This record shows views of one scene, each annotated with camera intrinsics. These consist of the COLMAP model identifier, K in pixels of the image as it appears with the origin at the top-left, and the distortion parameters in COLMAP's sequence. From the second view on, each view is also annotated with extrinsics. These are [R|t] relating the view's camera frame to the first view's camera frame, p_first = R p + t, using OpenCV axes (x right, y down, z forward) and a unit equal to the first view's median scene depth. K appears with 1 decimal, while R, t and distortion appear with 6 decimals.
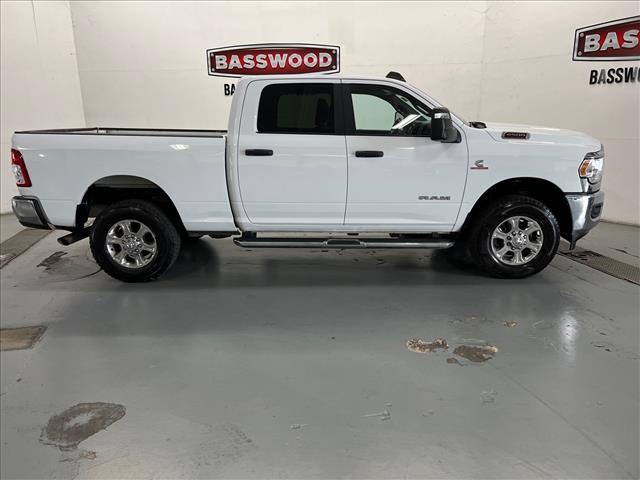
lens RADIAL K [[491.2, 0, 315.8], [0, 491.2, 238.2], [0, 0, 1]] dist [0.031129, -0.025730]
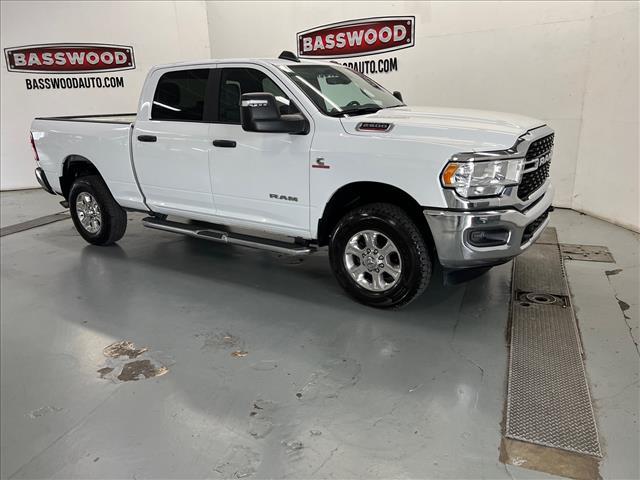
lens RADIAL K [[491.2, 0, 315.4], [0, 491.2, 236.2], [0, 0, 1]] dist [0.031129, -0.025730]
pose [[0.831924, 0.133797, -0.538517, 0.420816], [-0.111015, 0.991006, 0.074719, -0.046679], [0.543671, -0.002377, 0.839295, 0.165654]]
